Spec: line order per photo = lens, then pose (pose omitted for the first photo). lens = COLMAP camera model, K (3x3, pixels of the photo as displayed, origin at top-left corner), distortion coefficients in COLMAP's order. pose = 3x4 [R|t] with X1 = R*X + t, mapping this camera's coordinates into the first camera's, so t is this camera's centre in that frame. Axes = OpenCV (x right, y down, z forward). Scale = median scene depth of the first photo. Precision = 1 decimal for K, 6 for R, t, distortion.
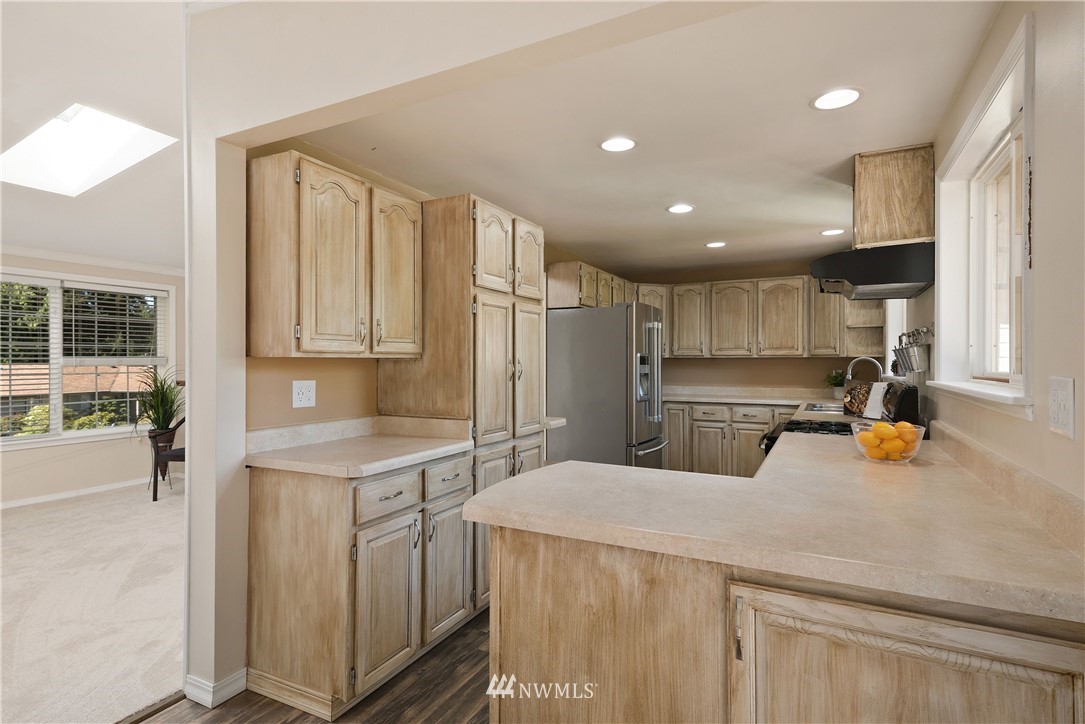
lens RADIAL K [[549.1, 0, 542.5], [0, 549.1, 362.0], [0, 0, 1]] dist [0.025648, -0.000462]
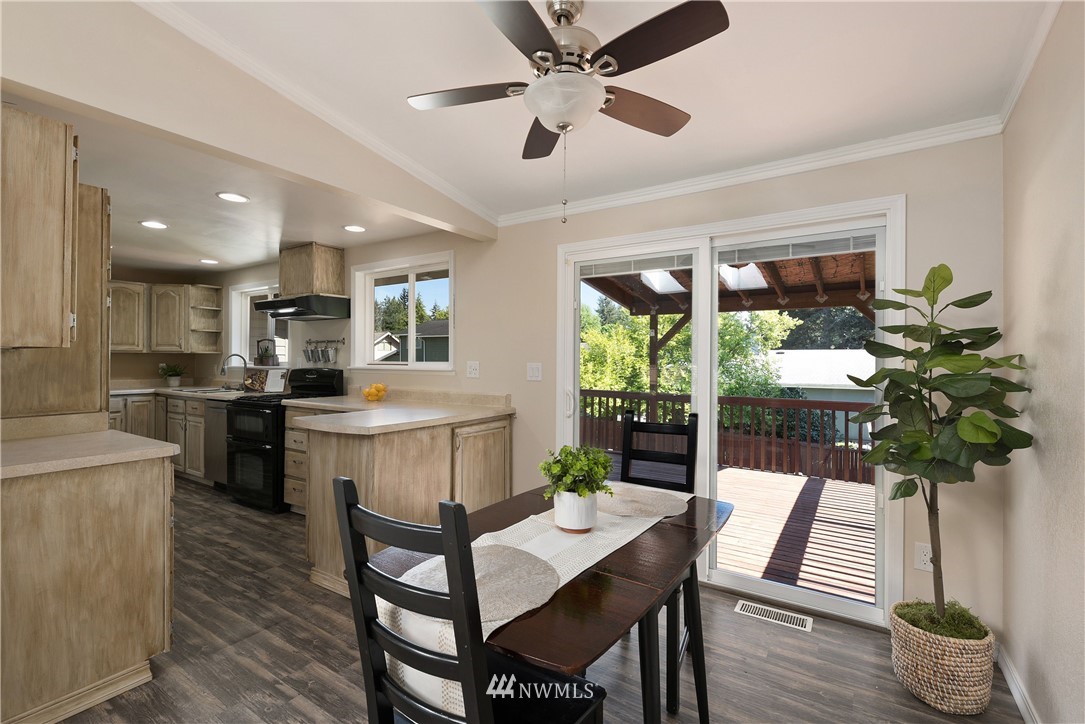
lens RADIAL K [[485.0, 0, 542.5], [0, 485.0, 362.0], [0, 0, 1]] dist [-0.000821, -0.000417]
pose [[0.103079, -0.003597, 0.994667, -0.501133], [-0.004776, 0.999980, 0.004111, 0.003262], [-0.994662, -0.005174, 0.103060, 0.053362]]
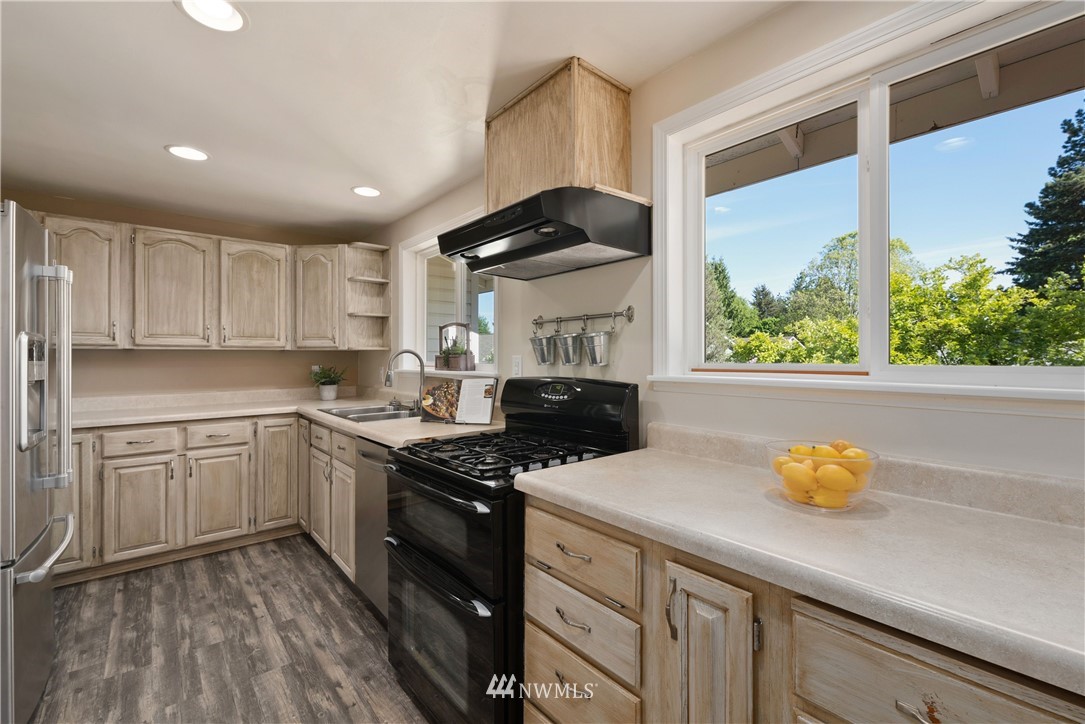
lens RADIAL K [[470.7, 0, 548.0], [0, 470.7, 356.4], [0, 0, 1]] dist [0.003439, -0.000162]
pose [[0.382885, -0.000531, 0.923796, 0.000110], [0.003632, 0.999993, -0.000931, 0.002996], [-0.923789, 0.003712, 0.382884, 0.436363]]
